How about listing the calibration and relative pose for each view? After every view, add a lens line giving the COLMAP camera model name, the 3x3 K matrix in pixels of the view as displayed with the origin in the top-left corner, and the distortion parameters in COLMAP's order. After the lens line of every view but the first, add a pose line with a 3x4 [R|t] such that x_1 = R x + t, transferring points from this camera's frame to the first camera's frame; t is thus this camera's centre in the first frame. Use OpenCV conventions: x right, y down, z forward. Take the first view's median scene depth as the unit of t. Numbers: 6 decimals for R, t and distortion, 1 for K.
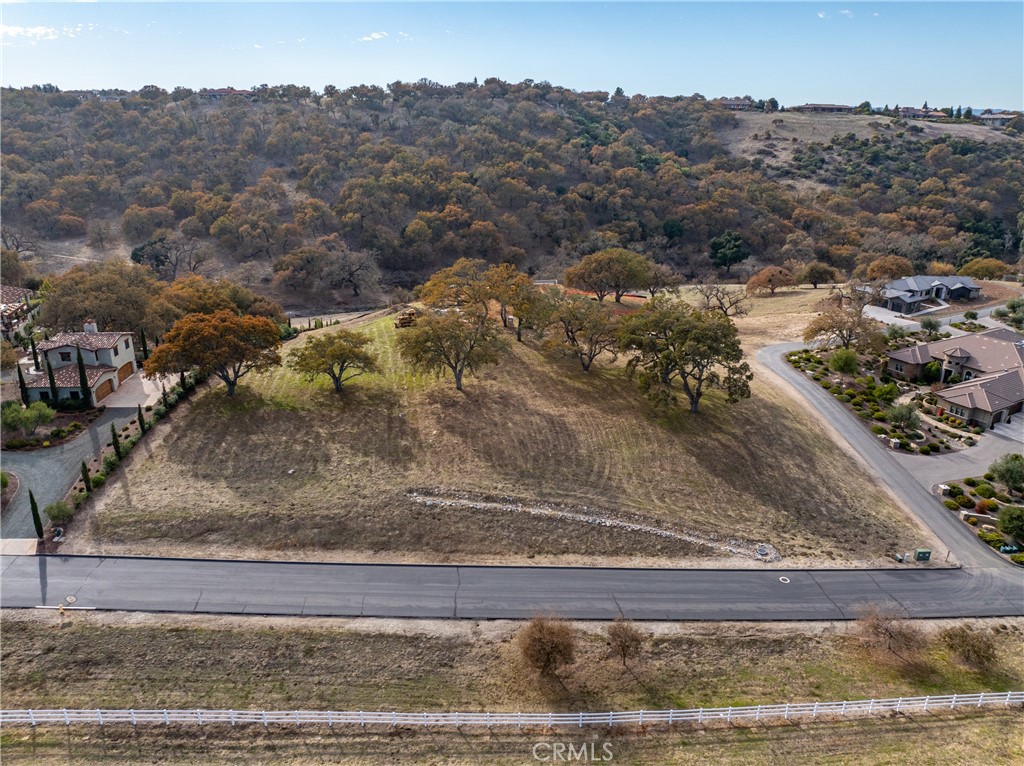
lens RADIAL K [[718.8, 0, 514.8], [0, 718.8, 378.8], [0, 0, 1]] dist [-0.042144, 0.010345]
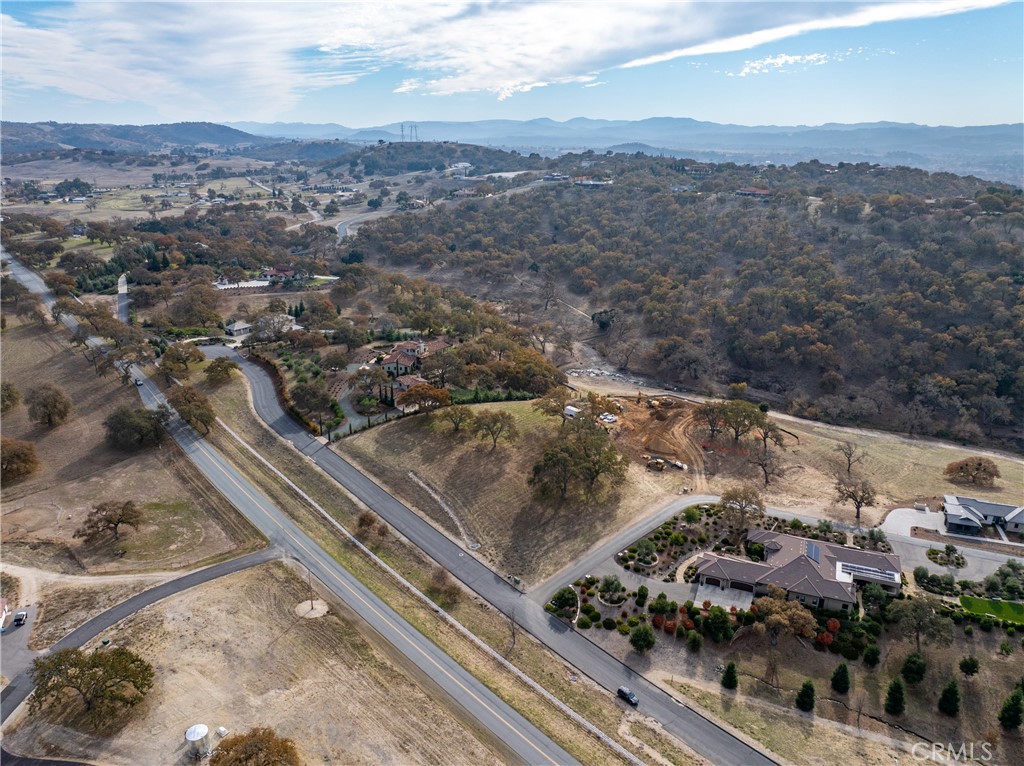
lens RADIAL K [[718.8, 0, 514.8], [0, 718.8, 378.8], [0, 0, 1]] dist [-0.042144, 0.010345]
pose [[0.611709, 0.254176, -0.749137, 2.234447], [-0.271150, 0.956979, 0.103287, -0.617152], [0.743162, 0.139947, 0.654313, -0.576215]]
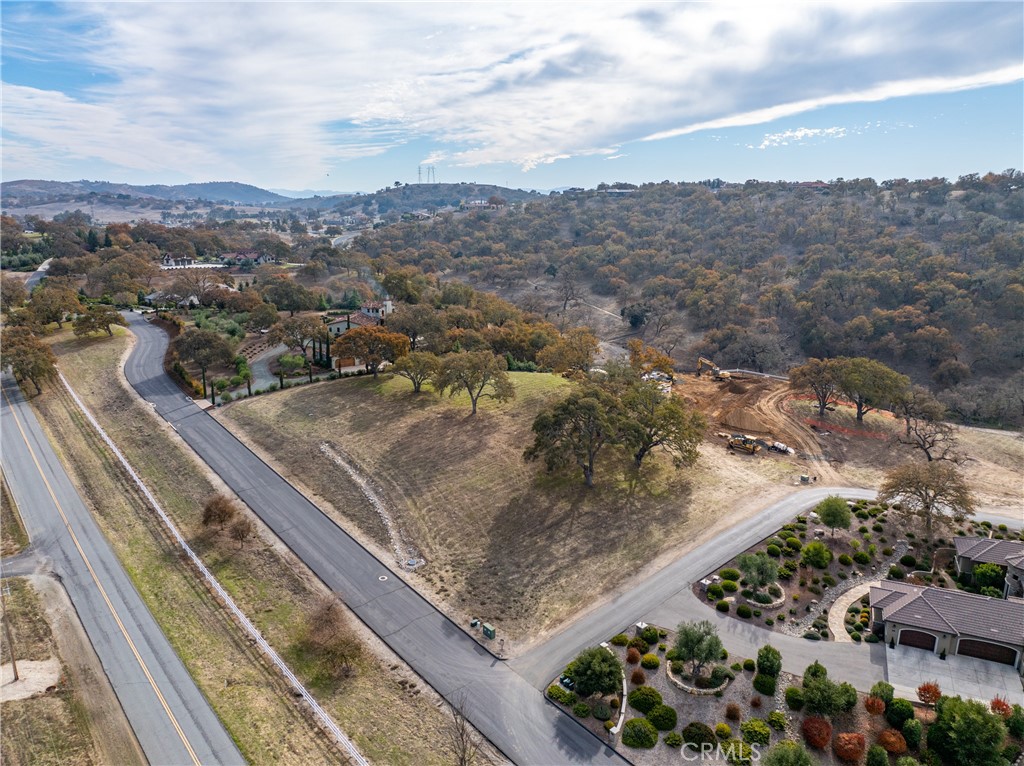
lens RADIAL K [[720.0, 0, 517.4], [0, 720.0, 382.9], [0, 0, 1]] dist [-0.045938, 0.003854]
pose [[0.589677, 0.197639, -0.783084, 1.444231], [-0.282213, 0.958898, 0.029501, -0.145575], [0.756728, 0.203600, 0.621216, 0.346810]]
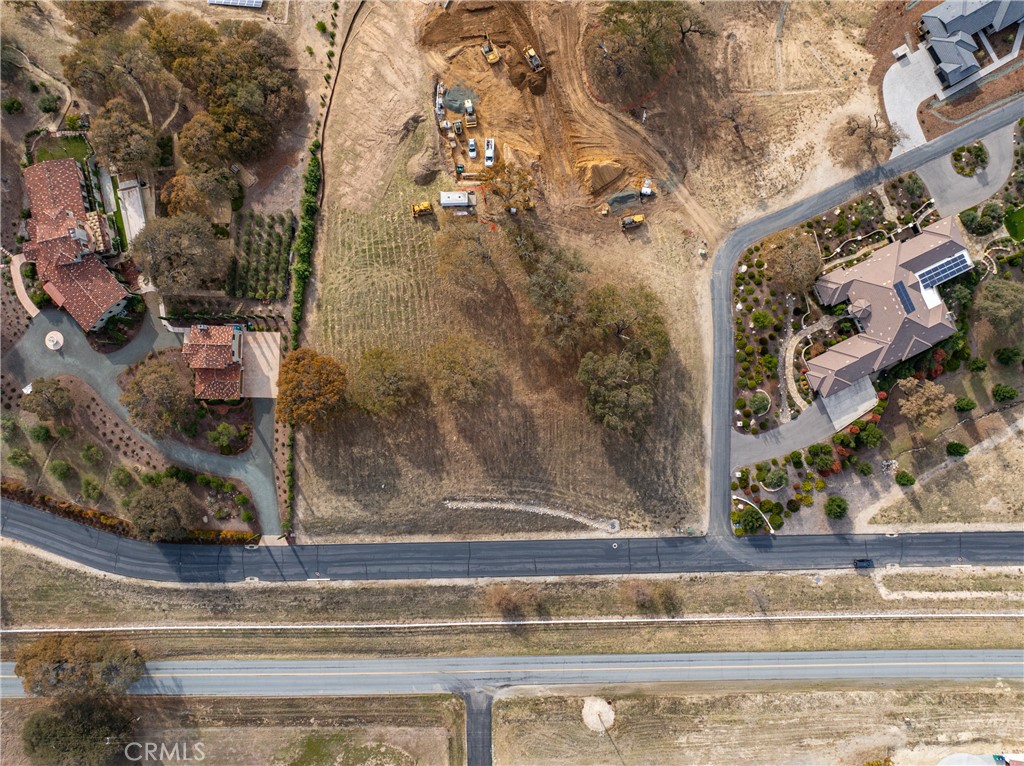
lens RADIAL K [[718.8, 0, 514.8], [0, 718.8, 378.8], [0, 0, 1]] dist [-0.042144, 0.010345]
pose [[0.997548, 0.069126, -0.010898, 0.053513], [-0.014359, 0.354619, 0.934901, -2.047021], [0.068490, -0.932452, 0.354742, 0.683241]]
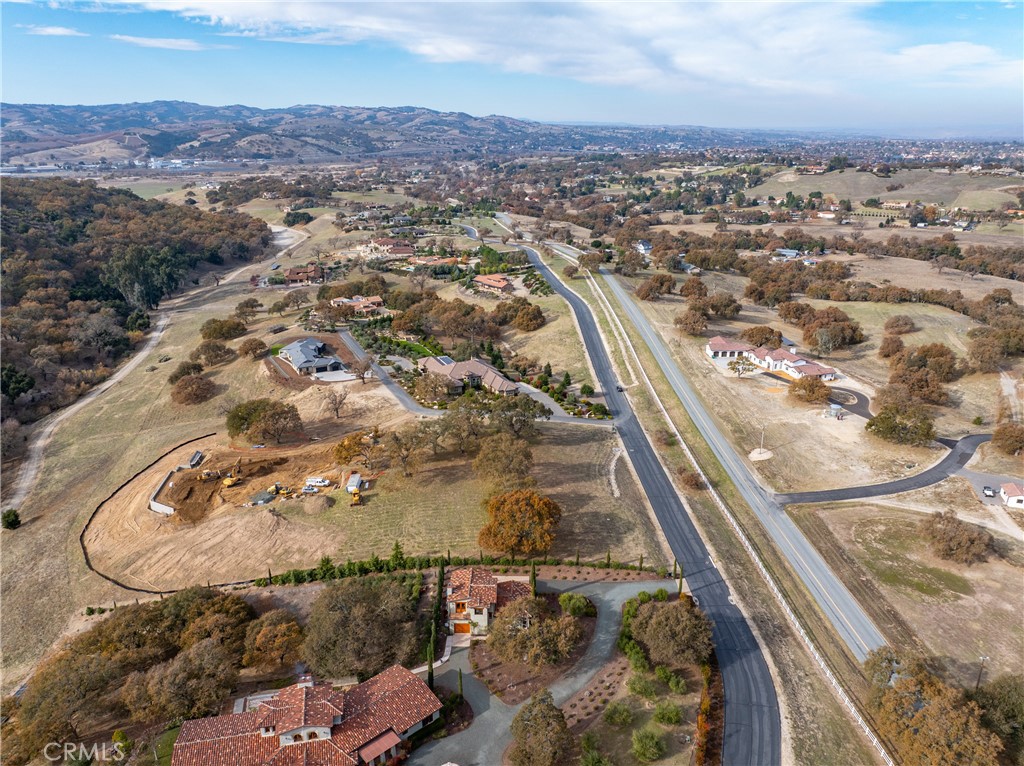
lens RADIAL K [[718.8, 0, 514.8], [0, 718.8, 378.8], [0, 0, 1]] dist [-0.042144, 0.010345]
pose [[0.059957, -0.341412, 0.937999, -2.449799], [0.333680, 0.892488, 0.303518, -1.099625], [-0.940778, 0.294793, 0.167433, 0.887129]]
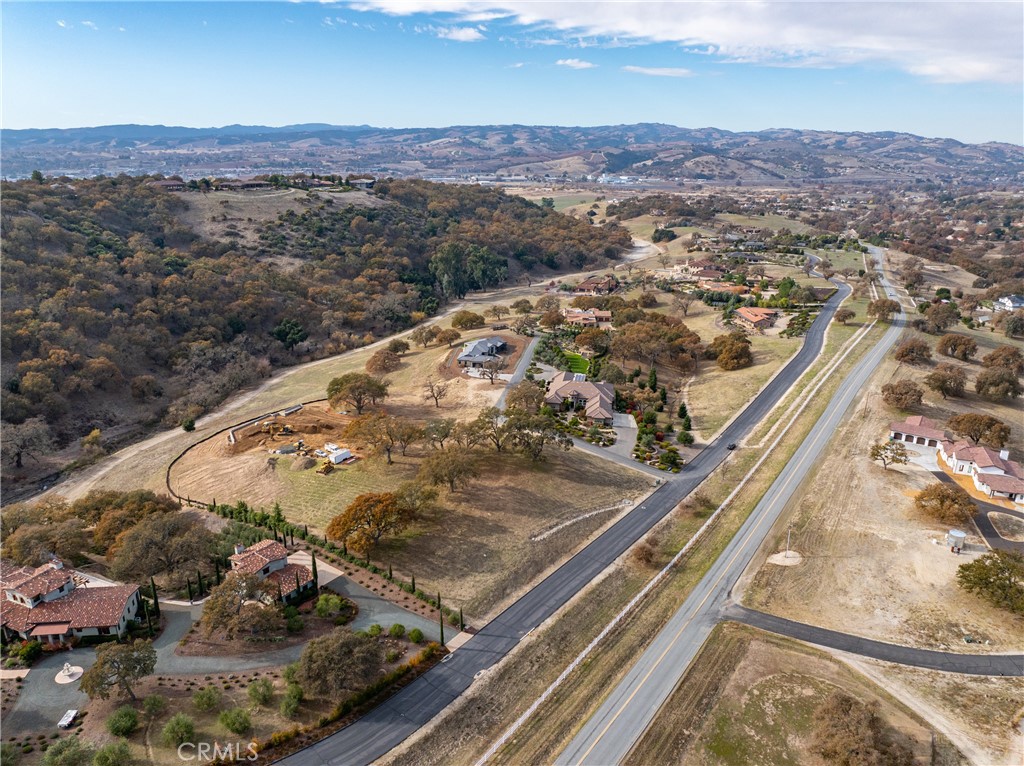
lens RADIAL K [[718.8, 0, 514.8], [0, 718.8, 378.8], [0, 0, 1]] dist [-0.042144, 0.010345]
pose [[0.623297, -0.244518, 0.742773, -1.808101], [0.258181, 0.960940, 0.099685, -0.575189], [-0.738135, 0.129636, 0.662081, -0.474491]]
